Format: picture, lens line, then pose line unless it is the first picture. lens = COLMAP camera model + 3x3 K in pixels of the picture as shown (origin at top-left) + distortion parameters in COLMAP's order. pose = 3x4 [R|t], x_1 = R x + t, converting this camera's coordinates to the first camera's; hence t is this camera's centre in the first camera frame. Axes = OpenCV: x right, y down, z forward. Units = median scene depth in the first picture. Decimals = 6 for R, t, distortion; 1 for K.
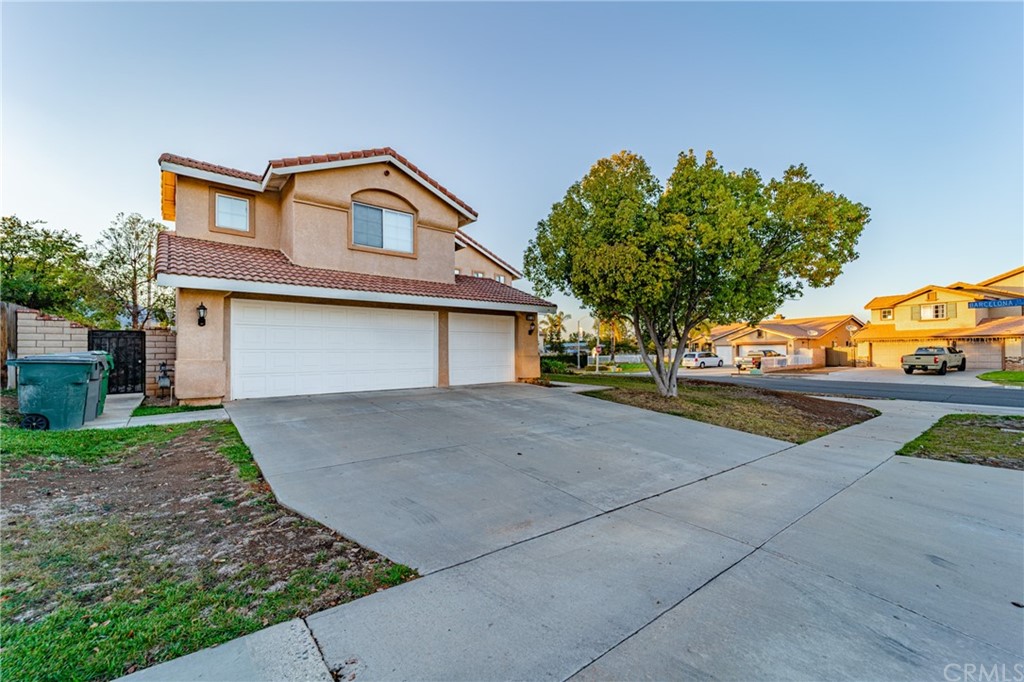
lens RADIAL K [[408.6, 0, 513.1], [0, 408.6, 344.8], [0, 0, 1]] dist [-0.000871, 0.000510]
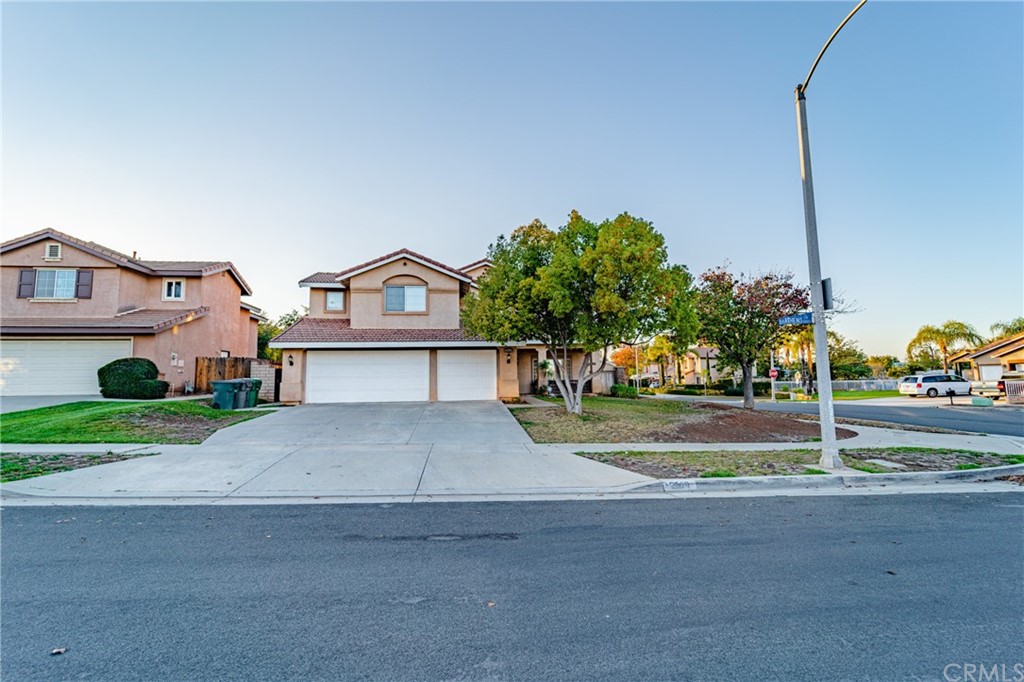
lens RADIAL K [[408.6, 0, 496.8], [0, 408.6, 344.6], [0, 0, 1]] dist [-0.000871, 0.000510]
pose [[0.849683, -0.053941, -0.524528, 0.808914], [0.018693, 0.997210, -0.072270, 0.009972], [0.526962, 0.051601, 0.848321, -0.134053]]
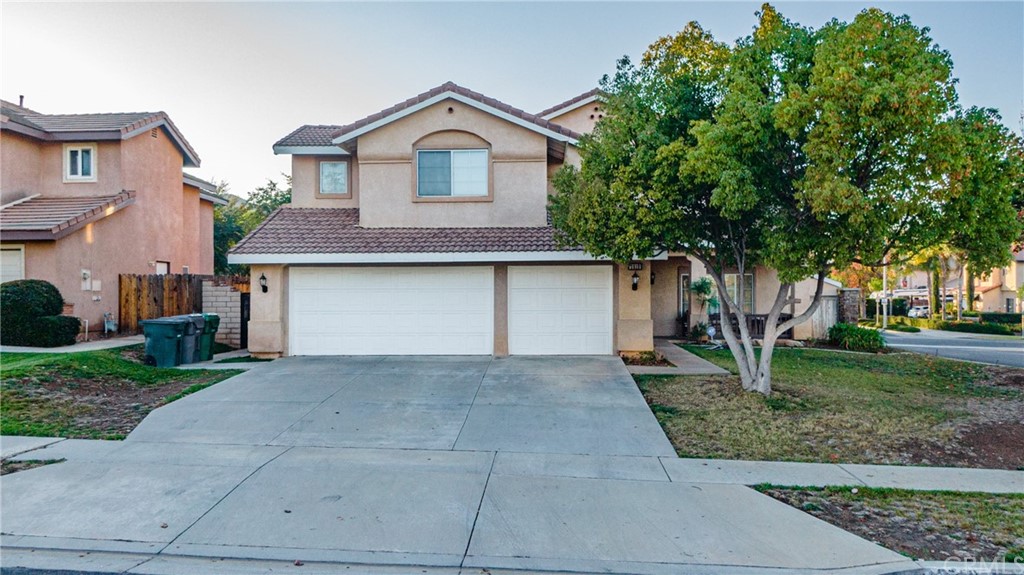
lens RADIAL K [[721.4, 0, 510.6], [0, 721.4, 294.6], [0, 0, 1]] dist [0.017367, -0.024368]
pose [[0.763616, 0.002966, -0.645664, 0.806366], [0.009423, 0.999832, 0.015738, -0.046426], [0.645602, -0.018102, 0.763460, -0.115015]]
